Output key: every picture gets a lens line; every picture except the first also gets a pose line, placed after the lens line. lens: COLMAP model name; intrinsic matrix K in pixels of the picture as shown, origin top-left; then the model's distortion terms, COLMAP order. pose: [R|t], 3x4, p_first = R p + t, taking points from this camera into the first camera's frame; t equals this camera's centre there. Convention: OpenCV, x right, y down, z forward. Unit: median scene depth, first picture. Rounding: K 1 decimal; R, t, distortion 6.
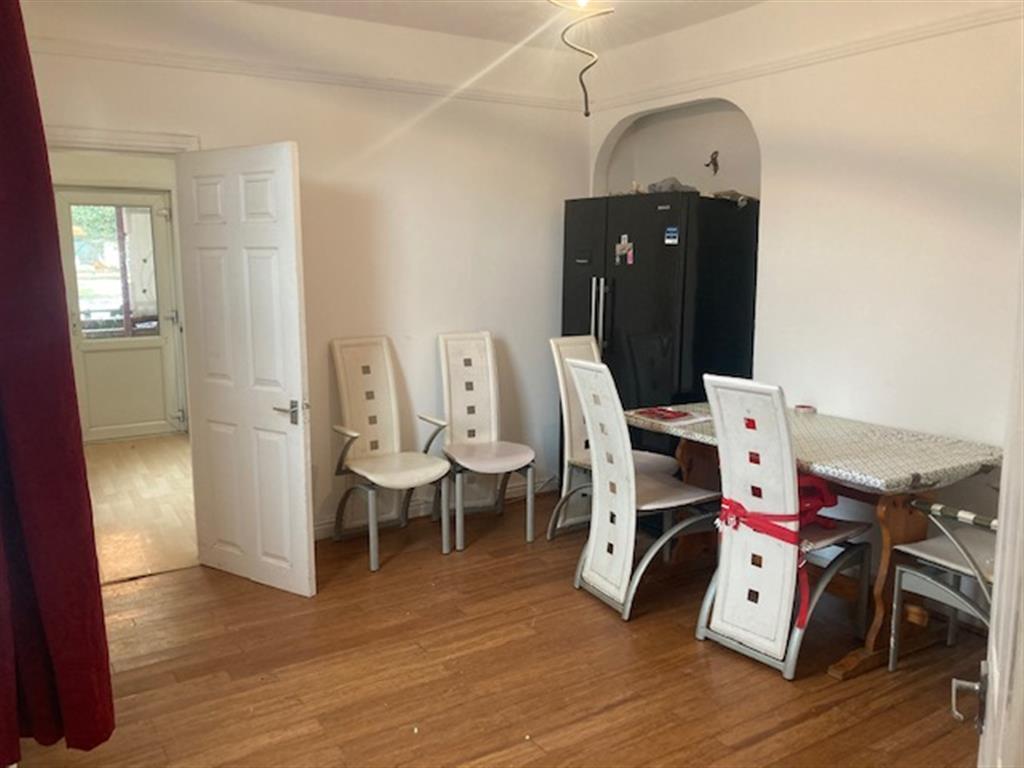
lens RADIAL K [[828.6, 0, 511.6], [0, 828.6, 385.9], [0, 0, 1]] dist [0.002540, -0.000272]
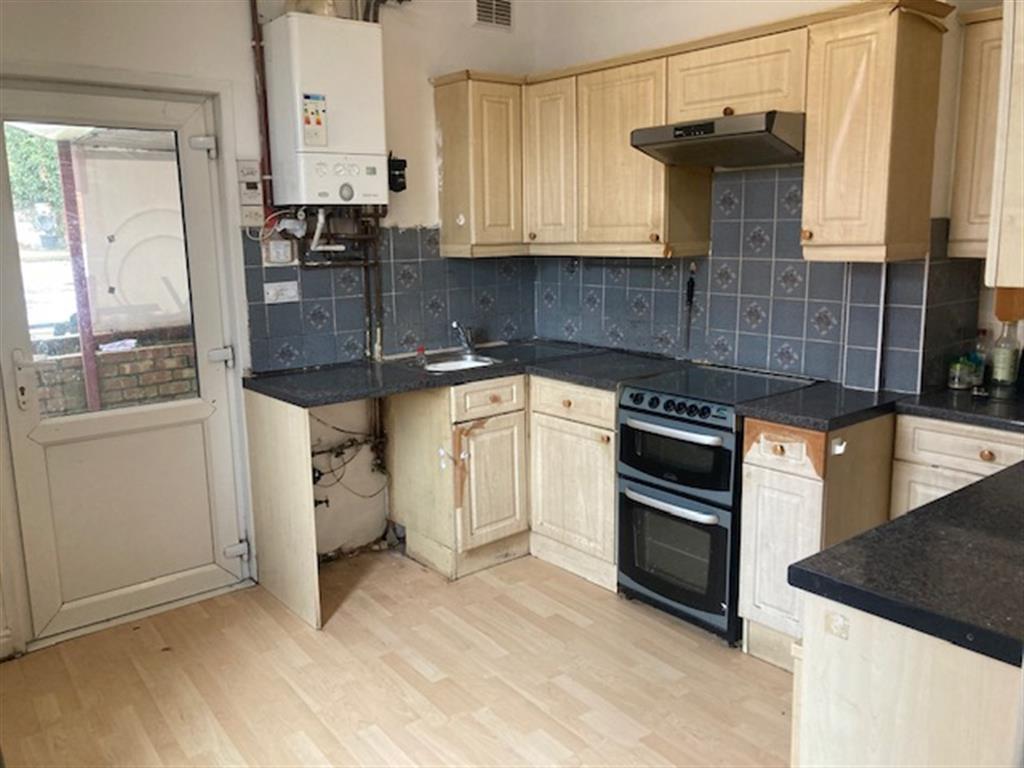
lens RADIAL K [[828.6, 0, 513.0], [0, 828.6, 378.9], [0, 0, 1]] dist [0.002540, -0.000272]
pose [[0.994011, -0.030455, 0.104949, -0.220085], [0.027275, 0.999128, 0.031598, -0.061139], [-0.105820, -0.028546, 0.993975, 0.373291]]
